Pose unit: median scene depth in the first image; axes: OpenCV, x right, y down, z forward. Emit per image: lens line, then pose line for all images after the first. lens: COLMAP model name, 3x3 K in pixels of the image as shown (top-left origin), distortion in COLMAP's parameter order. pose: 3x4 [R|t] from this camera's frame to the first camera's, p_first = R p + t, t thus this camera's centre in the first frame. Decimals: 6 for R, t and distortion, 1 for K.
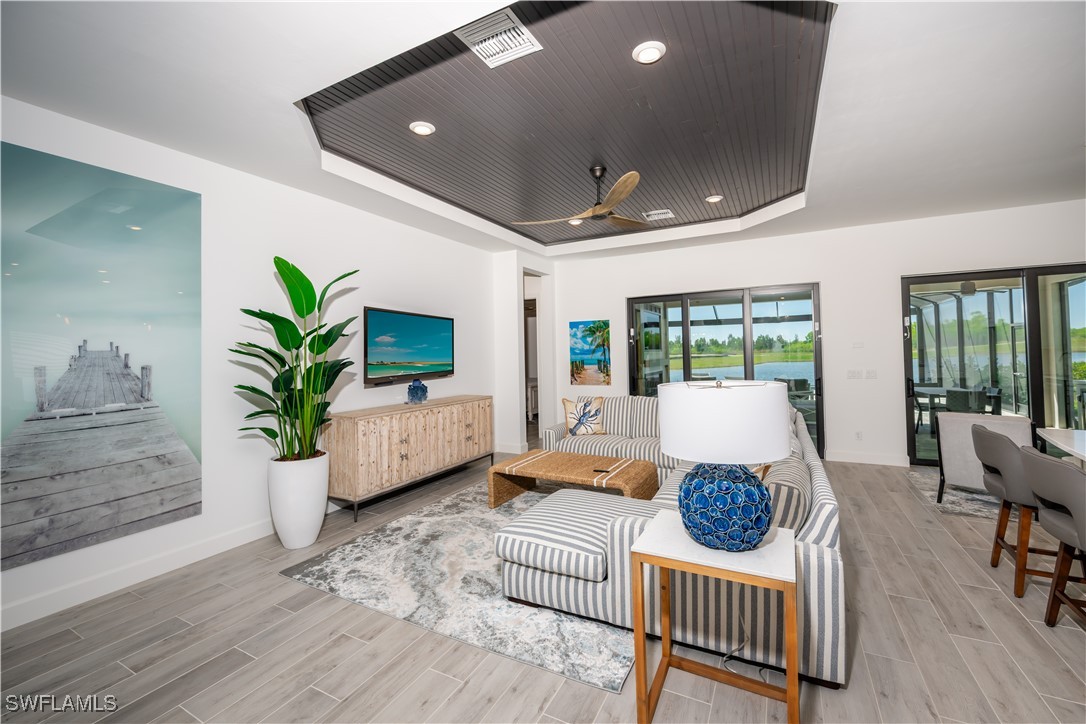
lens RADIAL K [[444.5, 0, 544.4], [0, 444.5, 348.8], [0, 0, 1]] dist [-0.001037, -0.000258]
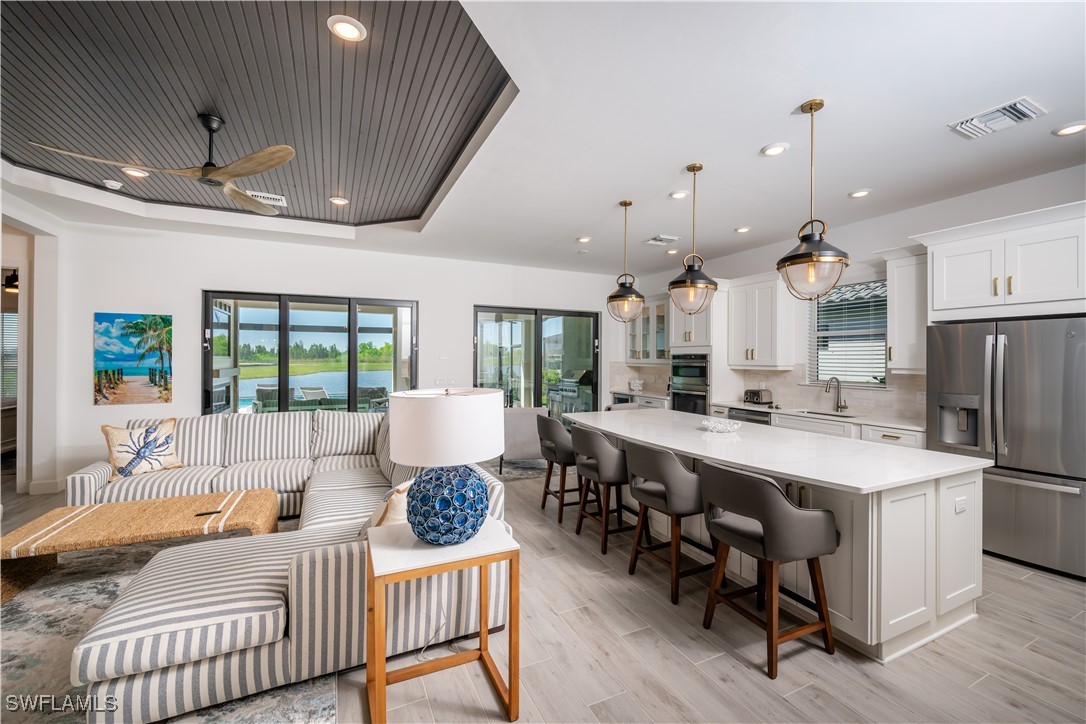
lens RADIAL K [[450.2, 0, 543.0], [0, 450.2, 362.0], [0, 0, 1]] dist [-0.000893, -0.000160]
pose [[0.600463, 0.015946, 0.799493, -0.107792], [-0.022900, 0.999734, -0.002741, 0.001802], [-0.799324, -0.016662, 0.600669, 0.053075]]
